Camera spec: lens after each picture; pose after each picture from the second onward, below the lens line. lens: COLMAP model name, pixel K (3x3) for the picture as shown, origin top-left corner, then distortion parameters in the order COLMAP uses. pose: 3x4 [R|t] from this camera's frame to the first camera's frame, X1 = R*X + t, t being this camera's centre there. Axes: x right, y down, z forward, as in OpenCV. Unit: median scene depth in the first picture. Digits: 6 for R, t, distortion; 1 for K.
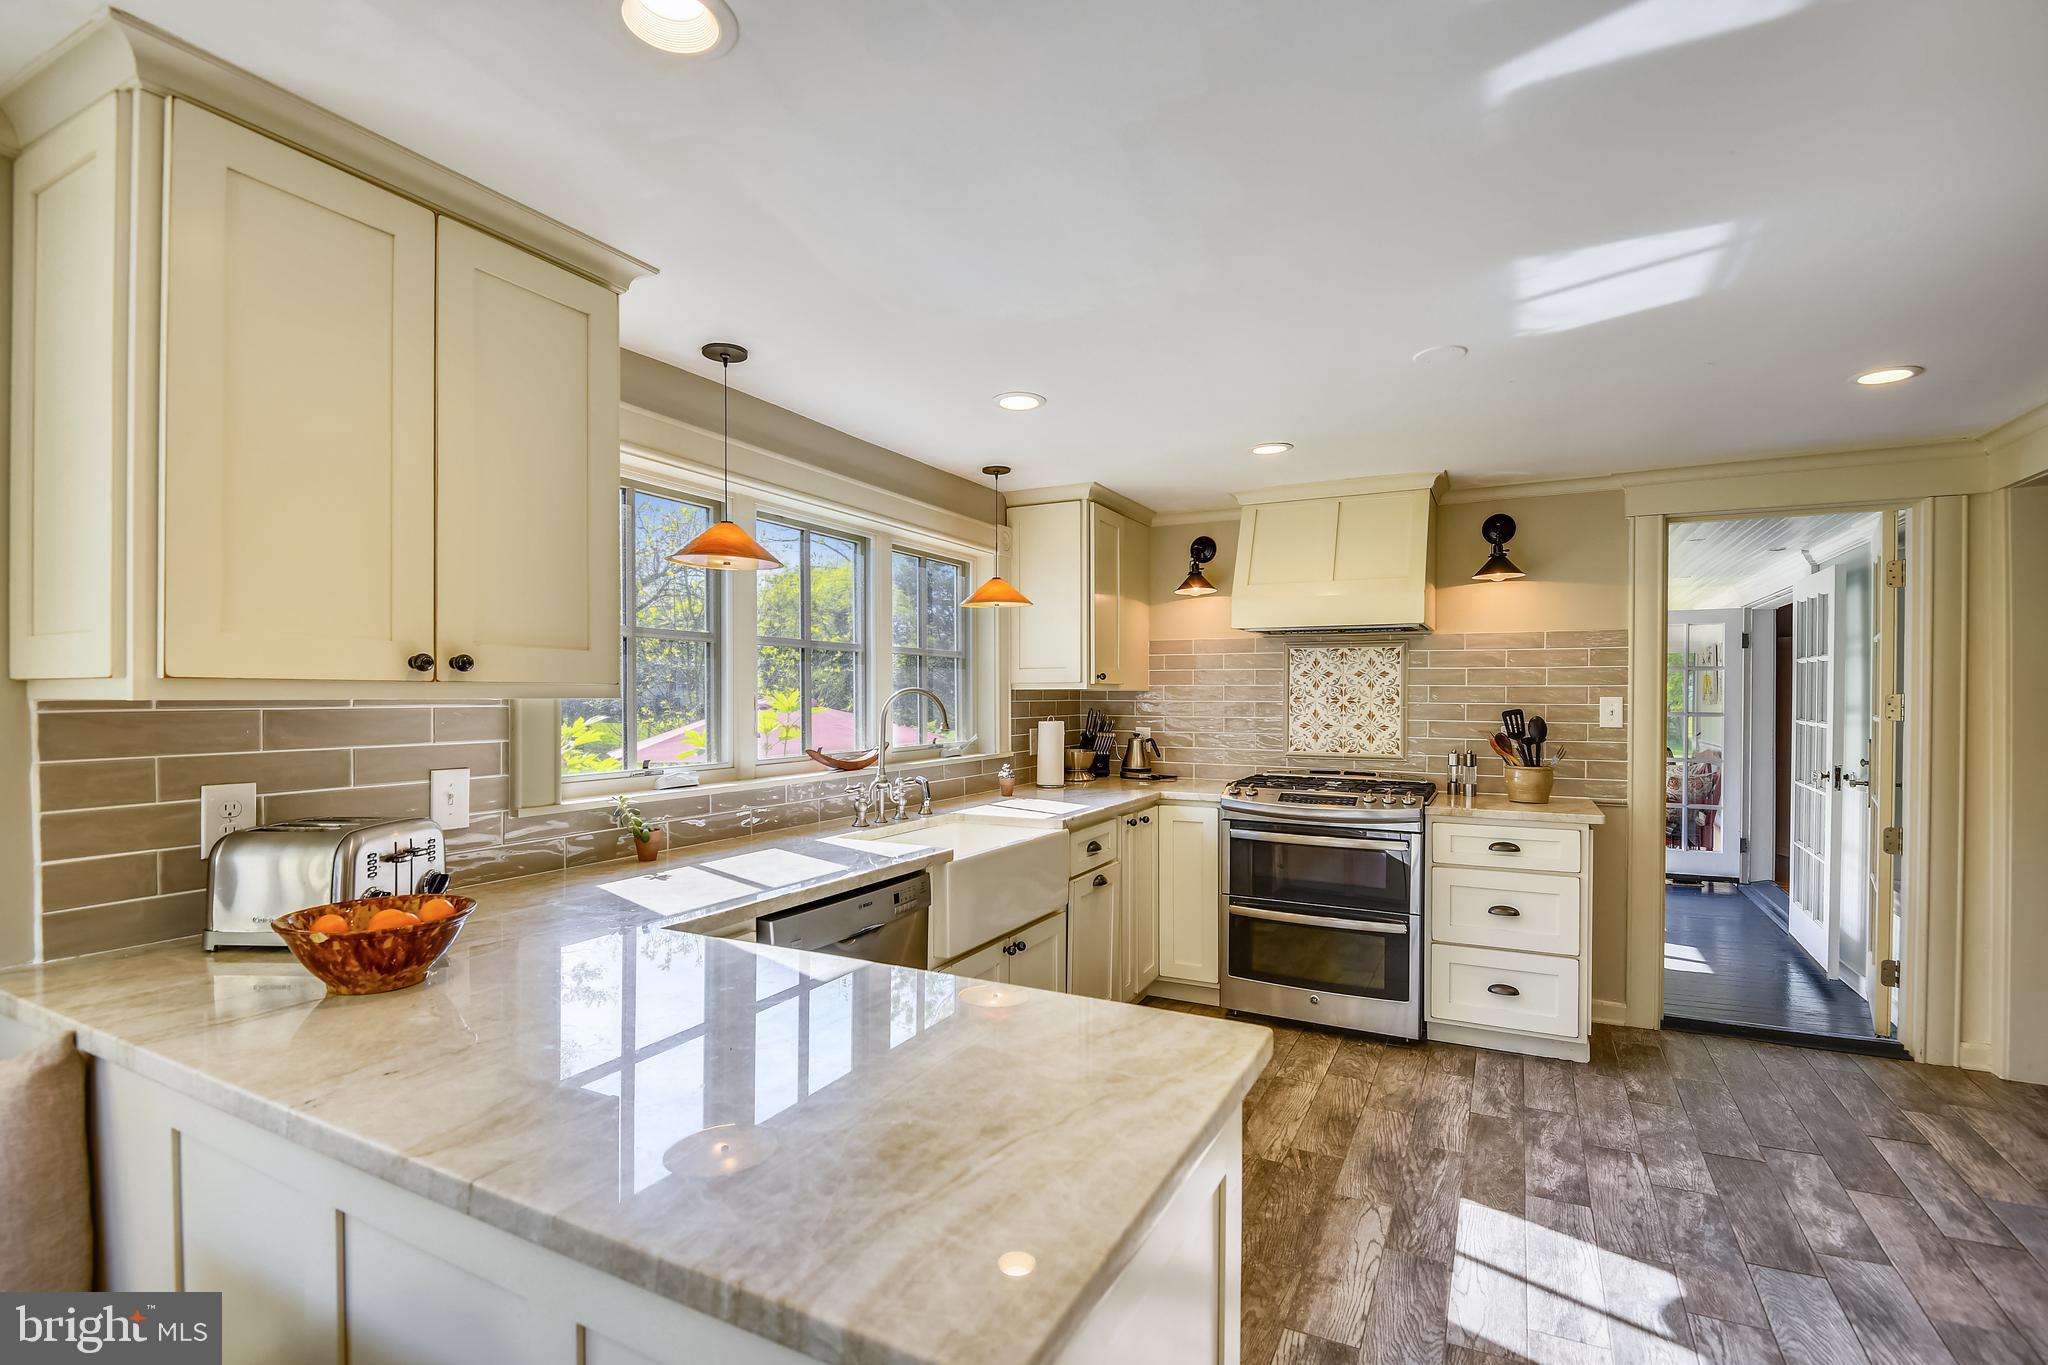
lens RADIAL K [[975.6, 0, 1008.7], [0, 975.6, 695.9], [0, 0, 1]] dist [0.056784, -0.060993]
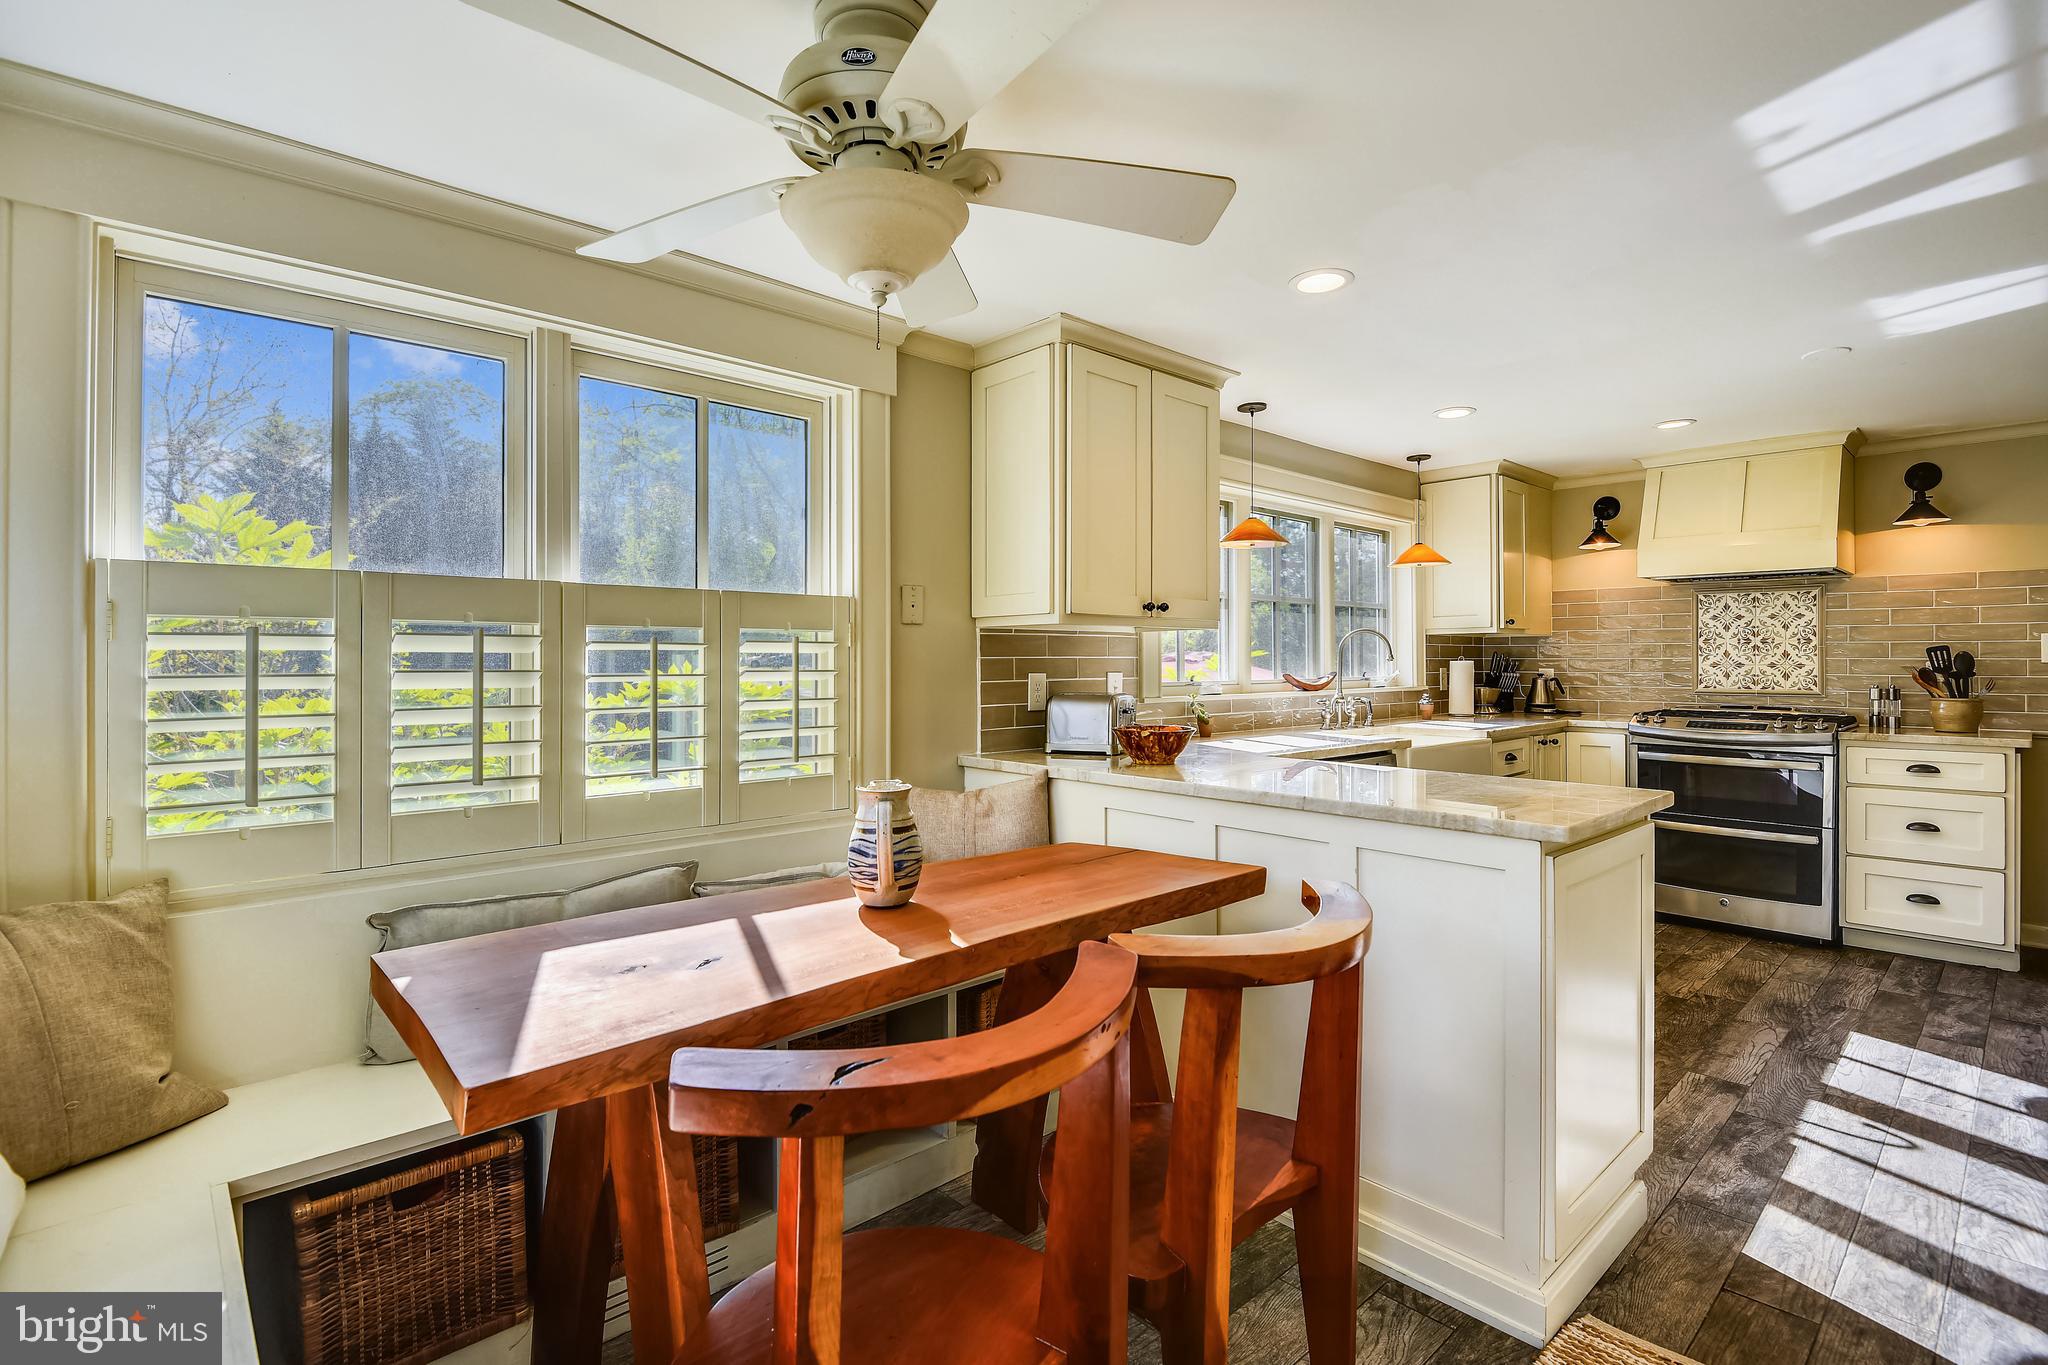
lens RADIAL K [[972.7, 0, 1017.7], [0, 972.7, 652.9], [0, 0, 1]] dist [0.026734, -0.024759]
pose [[0.943990, -0.007151, -0.329896, -0.081143], [0.004253, 0.999946, -0.009503, 0.027477], [0.329946, 0.007567, 0.943970, -0.327655]]
